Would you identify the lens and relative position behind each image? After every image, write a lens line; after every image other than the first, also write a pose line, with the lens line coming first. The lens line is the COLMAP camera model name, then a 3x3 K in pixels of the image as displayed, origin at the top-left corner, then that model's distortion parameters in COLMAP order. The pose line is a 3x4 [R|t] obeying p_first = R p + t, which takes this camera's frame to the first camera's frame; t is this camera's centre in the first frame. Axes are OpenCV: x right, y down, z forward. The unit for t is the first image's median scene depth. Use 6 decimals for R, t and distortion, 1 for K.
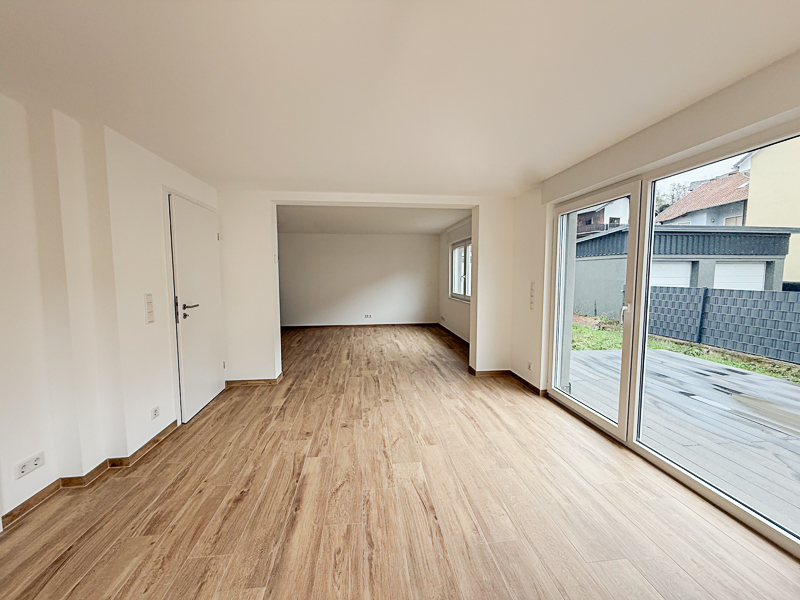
lens RADIAL K [[315.4, 0, 399.7], [0, 315.4, 297.3], [0, 0, 1]] dist [-0.000782, -0.000108]
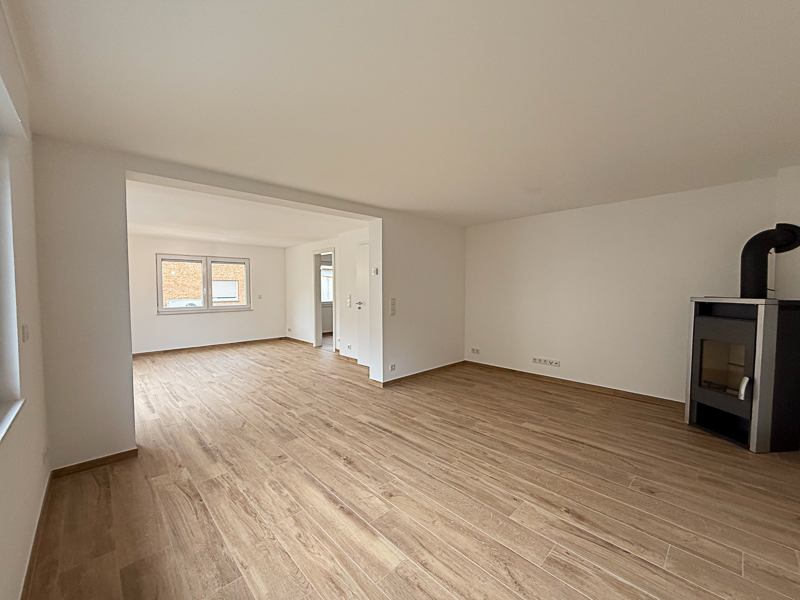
lens RADIAL K [[330.3, 0, 400.0], [0, 330.3, 300.0], [0, 0, 1]] dist [-0.000681, -0.000260]
pose [[-0.801288, 0.025721, -0.597726, 0.305952], [-0.041853, 0.994218, 0.098888, -0.196608], [0.596814, 0.104254, -0.795578, 2.773894]]
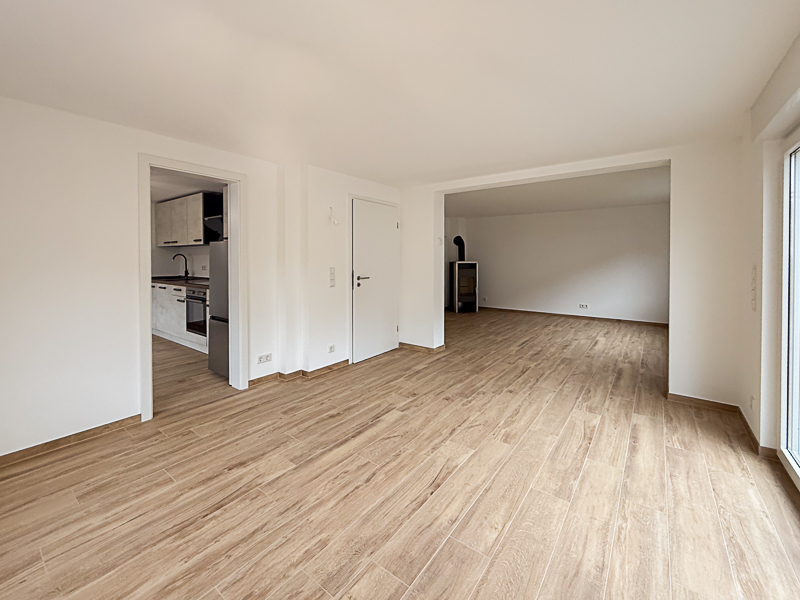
lens RADIAL K [[334.3, 0, 410.4], [0, 334.3, 262.3], [0, 0, 1]] dist [-0.000430, 0.000118]
pose [[0.732835, 0.011143, -0.680316, 0.490892], [-0.051748, 0.997883, -0.039399, 0.007685], [0.678436, 0.064078, 0.731860, 0.081265]]
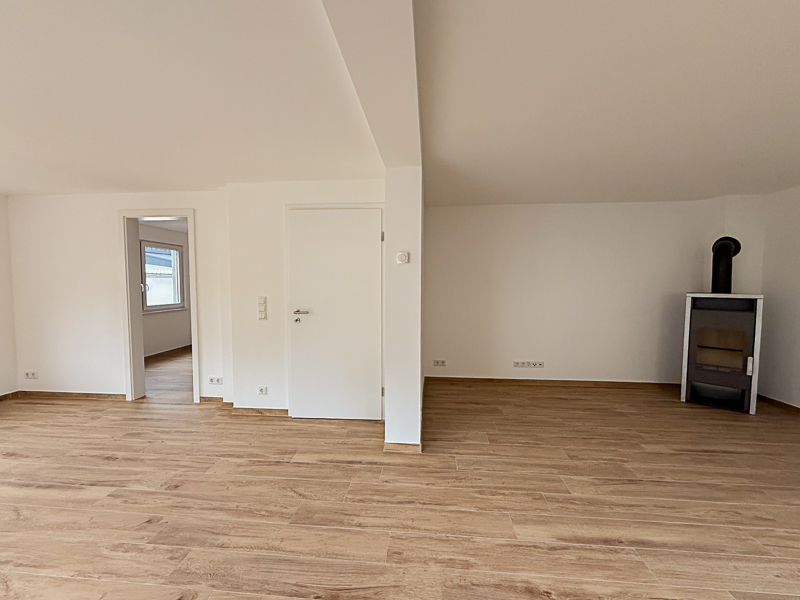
lens RADIAL K [[330.3, 0, 400.0], [0, 330.3, 300.0], [0, 0, 1]] dist [-0.000681, -0.000260]
pose [[-0.201064, 0.052455, -0.978173, 0.353456], [-0.073638, 0.994930, 0.068490, -0.115146], [0.976806, 0.085801, -0.196182, 1.601718]]
